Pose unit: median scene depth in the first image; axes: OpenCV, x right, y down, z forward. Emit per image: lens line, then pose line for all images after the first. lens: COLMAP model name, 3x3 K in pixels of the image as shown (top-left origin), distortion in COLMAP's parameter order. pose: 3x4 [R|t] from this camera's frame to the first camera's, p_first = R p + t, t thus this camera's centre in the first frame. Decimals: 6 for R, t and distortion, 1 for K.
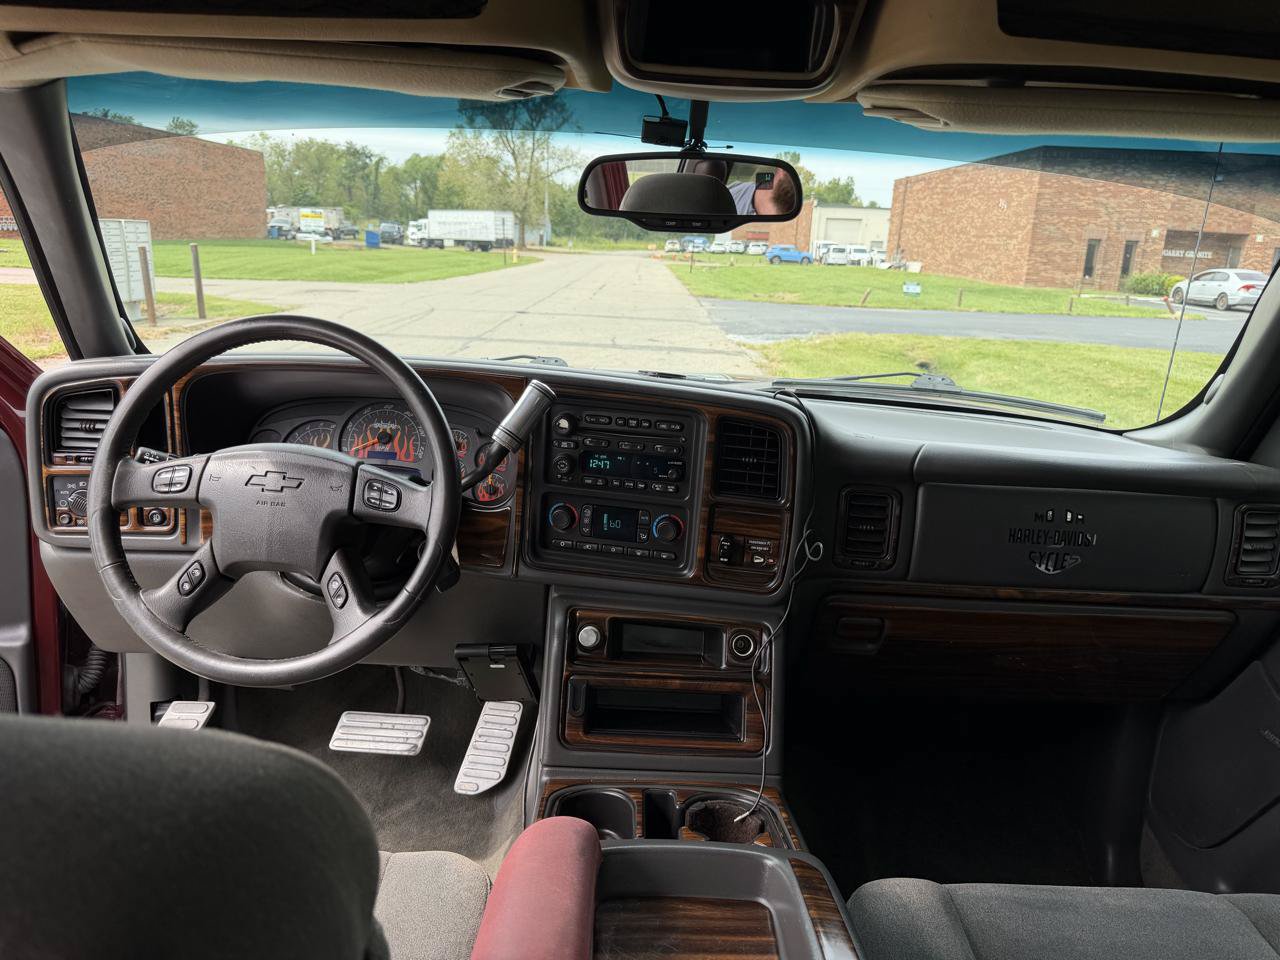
lens RADIAL K [[907.0, 0, 628.3], [0, 907.0, 479.5], [0, 0, 1]] dist [0.060687, -0.104371]
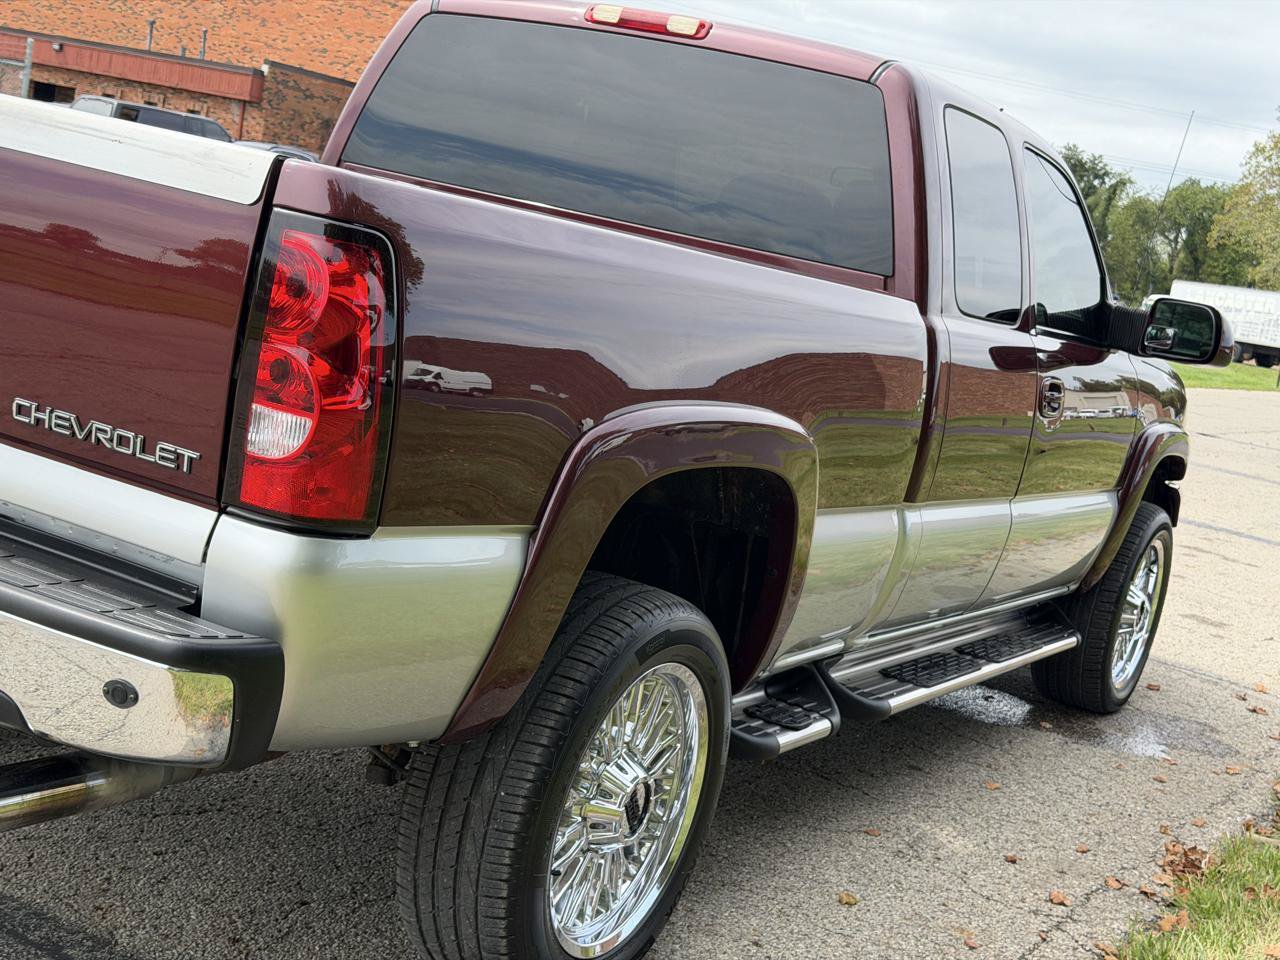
lens RADIAL K [[1789.3, 0, 650.5], [0, 1789.3, 483.6], [0, 0, 1]] dist [0.192547, -0.414010]
pose [[0.867964, 0.186377, -0.460329, 0.061944], [-0.262778, 0.958877, -0.107249, 0.036808], [0.421411, 0.214053, 0.881246, -0.108055]]
